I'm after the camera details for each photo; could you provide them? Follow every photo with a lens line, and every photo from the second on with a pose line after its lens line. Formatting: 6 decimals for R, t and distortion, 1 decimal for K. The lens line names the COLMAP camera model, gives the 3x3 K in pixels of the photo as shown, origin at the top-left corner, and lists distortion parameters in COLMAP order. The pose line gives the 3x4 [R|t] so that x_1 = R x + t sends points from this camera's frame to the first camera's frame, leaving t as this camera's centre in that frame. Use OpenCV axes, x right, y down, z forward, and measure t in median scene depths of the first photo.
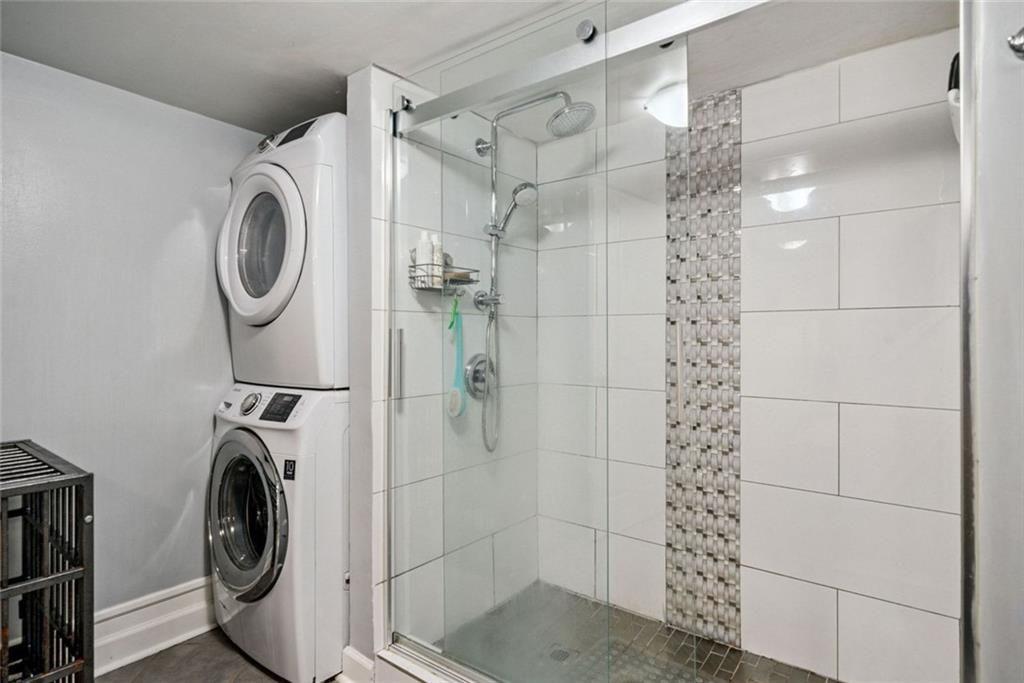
lens RADIAL K [[550.2, 0, 513.0], [0, 550.2, 339.8], [0, 0, 1]] dist [0.014115, 0.000253]
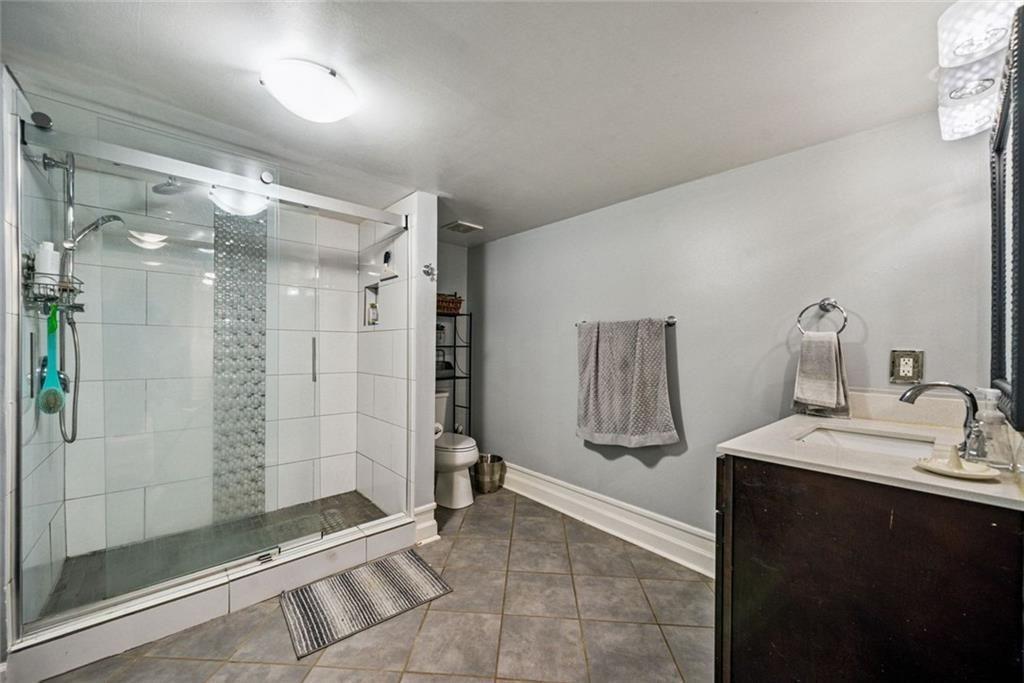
lens RADIAL K [[372.6, 0, 512.4], [0, 372.6, 346.9], [0, 0, 1]] dist [-0.000263, 0.000165]
pose [[0.190822, -0.000258, 0.981625, -0.632156], [-0.009137, 0.999956, 0.002039, -0.001617], [-0.981582, -0.009358, 0.190812, -0.034974]]
